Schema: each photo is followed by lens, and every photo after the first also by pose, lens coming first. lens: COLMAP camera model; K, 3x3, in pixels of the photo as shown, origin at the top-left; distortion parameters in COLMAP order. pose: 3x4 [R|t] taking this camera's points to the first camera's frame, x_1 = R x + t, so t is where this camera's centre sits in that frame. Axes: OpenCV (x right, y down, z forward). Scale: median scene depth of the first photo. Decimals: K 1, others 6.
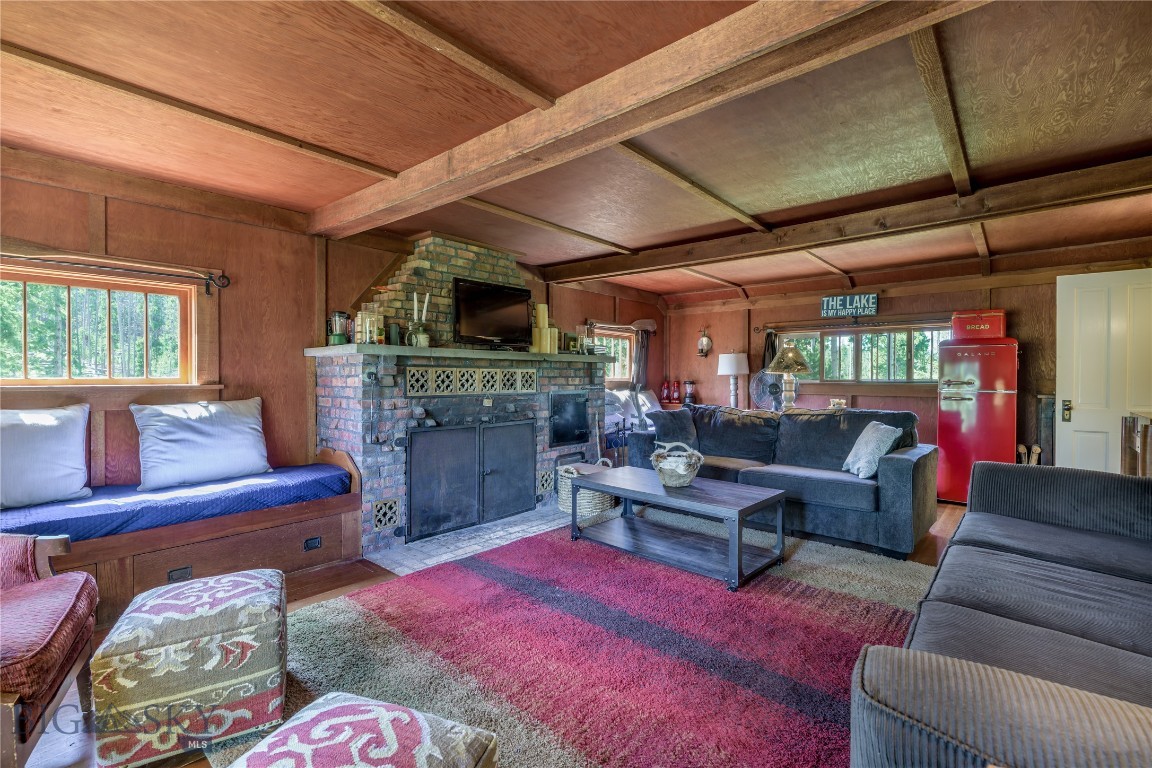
lens RADIAL K [[507.6, 0, 579.4], [0, 507.6, 379.7], [0, 0, 1]] dist [-0.001671, 0.000471]
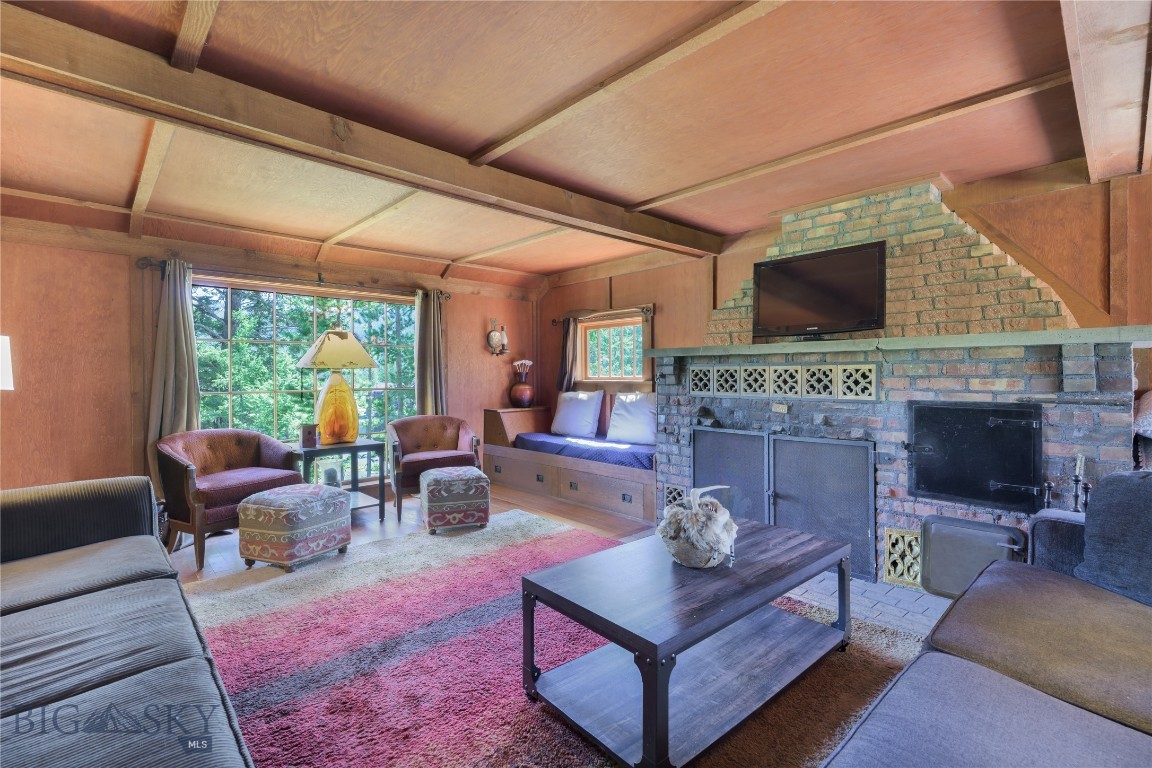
lens RADIAL K [[507.6, 0, 557.7], [0, 507.6, 373.3], [0, 0, 1]] dist [-0.001671, 0.000471]
pose [[-0.106044, -0.003341, -0.994356, 0.599687], [-0.004441, 0.999986, -0.002886, -0.005819], [0.994351, 0.004109, -0.106058, 0.677255]]
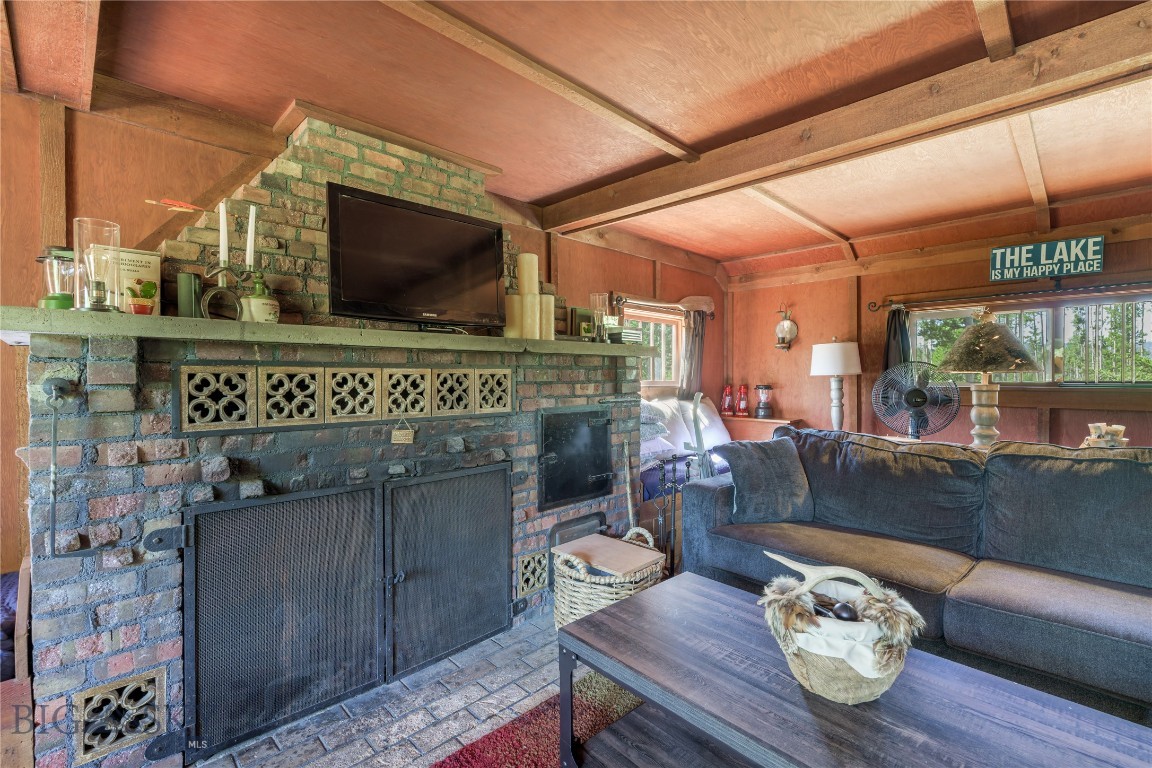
lens RADIAL K [[507.6, 0, 587.3], [0, 507.6, 380.3], [0, 0, 1]] dist [-0.001671, 0.000471]
pose [[0.998365, -0.006501, -0.056782, 0.026341], [0.006581, 0.999978, 0.001219, -0.008772], [0.056773, -0.001590, 0.998386, 0.472942]]
